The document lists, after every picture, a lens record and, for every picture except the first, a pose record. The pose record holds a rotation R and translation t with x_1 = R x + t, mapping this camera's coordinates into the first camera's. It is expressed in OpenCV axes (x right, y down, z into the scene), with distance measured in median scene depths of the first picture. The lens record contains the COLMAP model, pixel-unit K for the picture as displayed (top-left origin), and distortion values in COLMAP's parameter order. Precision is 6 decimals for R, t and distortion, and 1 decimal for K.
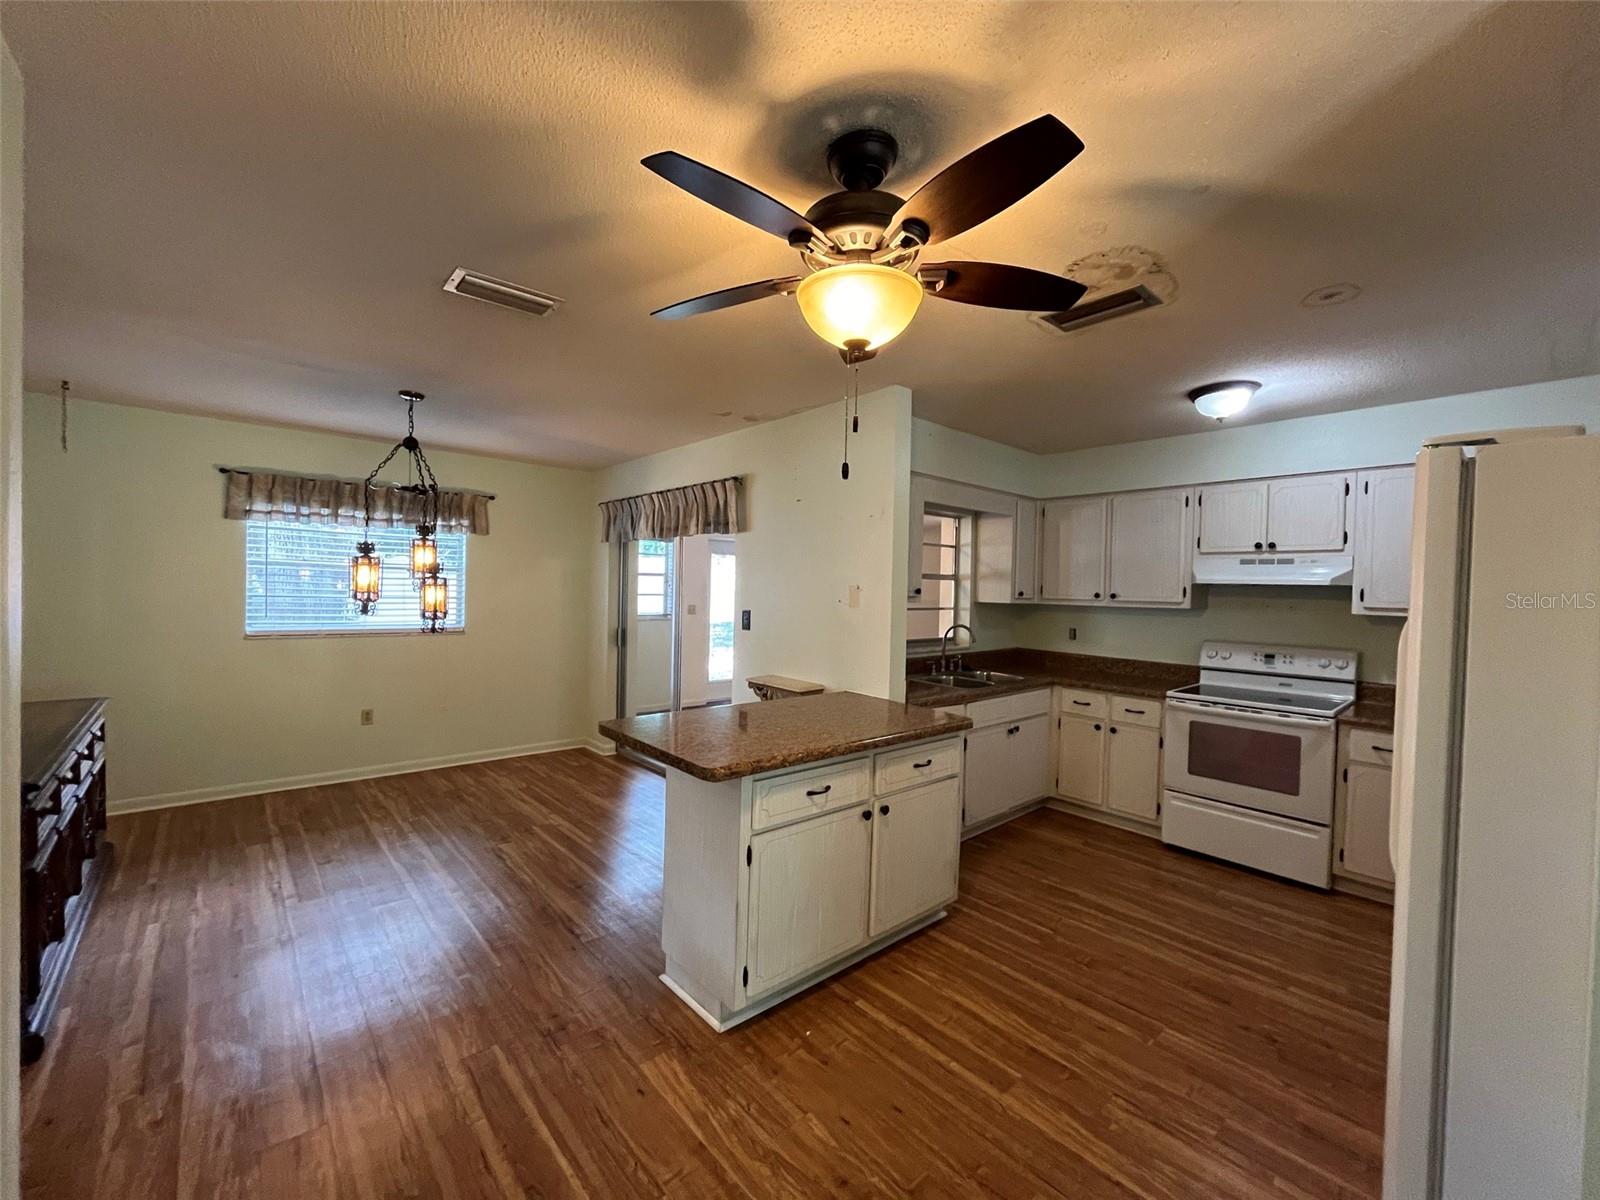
lens RADIAL K [[652.7, 0, 797.5], [0, 652.7, 598.8], [0, 0, 1]] dist [-0.000576, -0.000289]
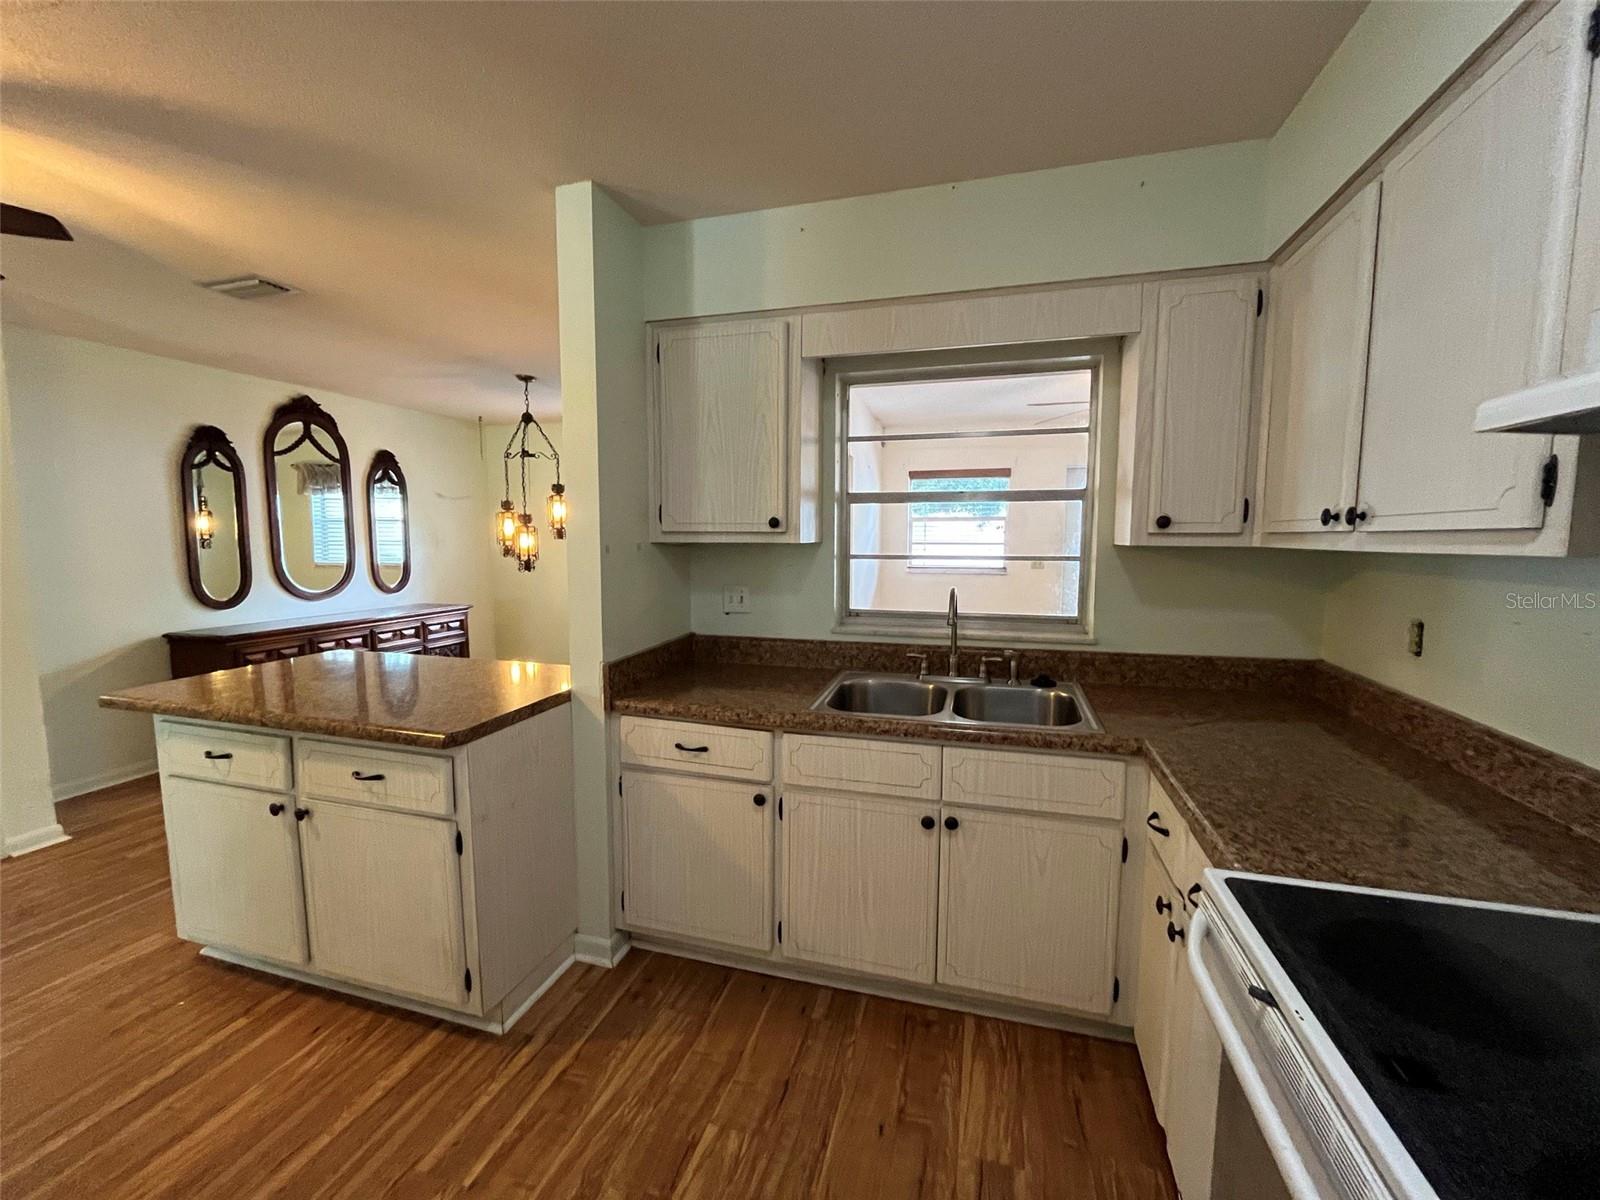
lens RADIAL K [[652.7, 0, 797.5], [0, 652.7, 598.8], [0, 0, 1]] dist [-0.000576, -0.000289]
pose [[0.527883, 0.059417, -0.847236, 0.705863], [-0.002411, 0.997651, 0.068464, 0.016201], [0.849314, -0.034098, 0.526786, 0.735039]]
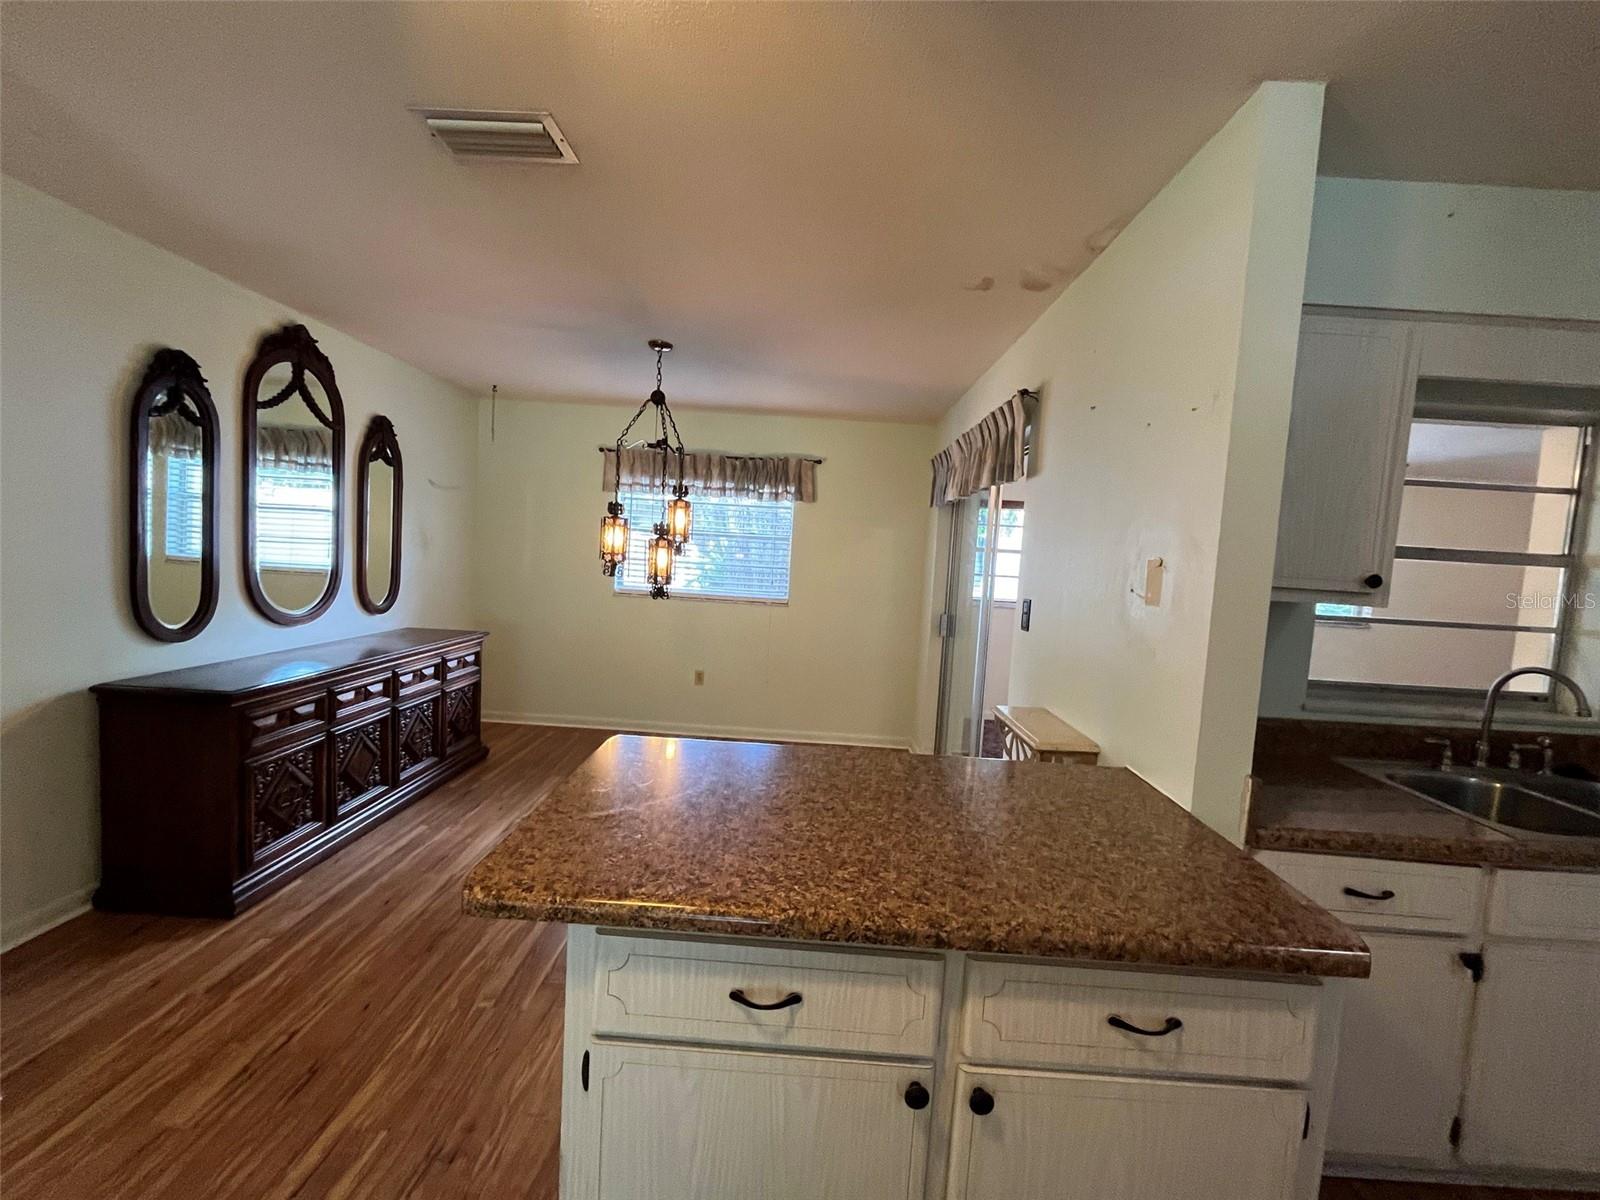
lens RADIAL K [[652.7, 0, 797.5], [0, 652.7, 598.8], [0, 0, 1]] dist [-0.000576, -0.000289]
pose [[0.737266, 0.066892, -0.672283, 0.200838], [-0.051354, 0.997756, 0.042958, 0.001491], [0.673648, 0.002853, 0.739047, 0.417372]]
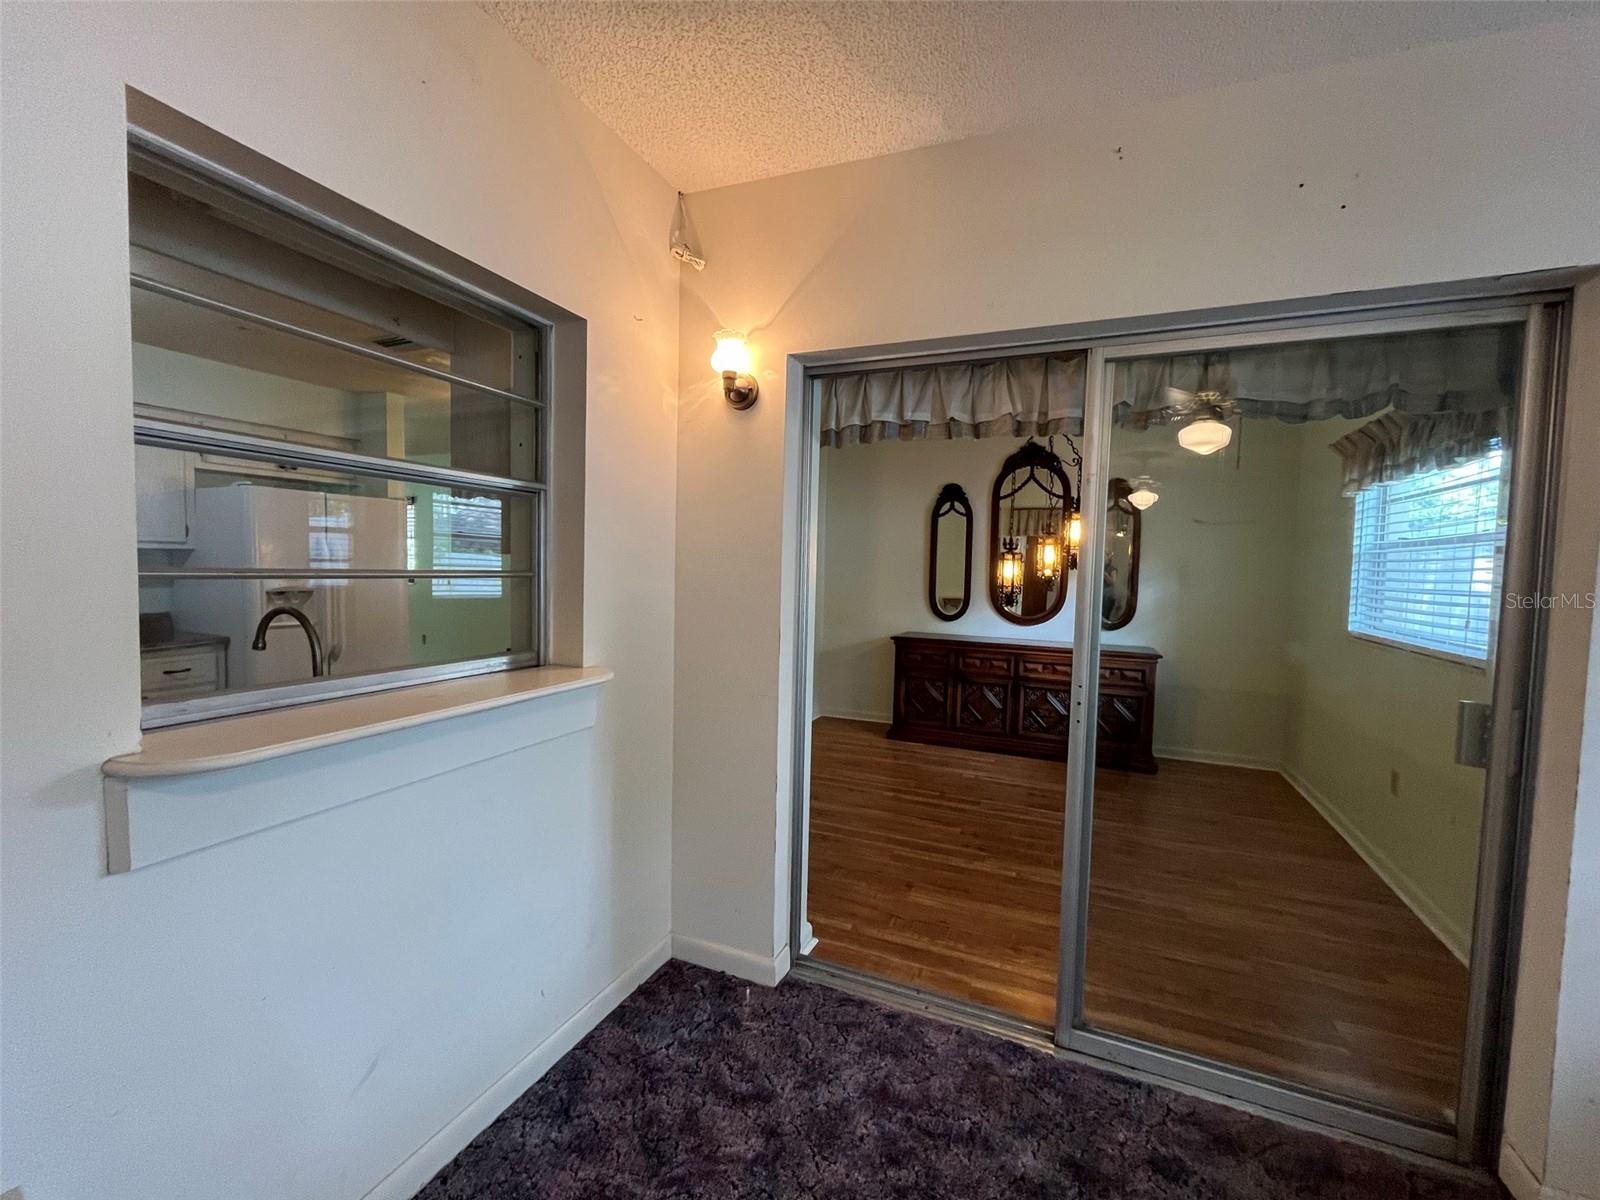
lens RADIAL K [[652.7, 0, 797.5], [0, 652.7, 598.8], [0, 0, 1]] dist [-0.000576, -0.000289]
pose [[-0.905079, -0.023208, -0.424611, 0.168159], [-0.050378, 0.997330, 0.052872, 0.001494], [0.422250, 0.069245, -0.903831, 1.673996]]
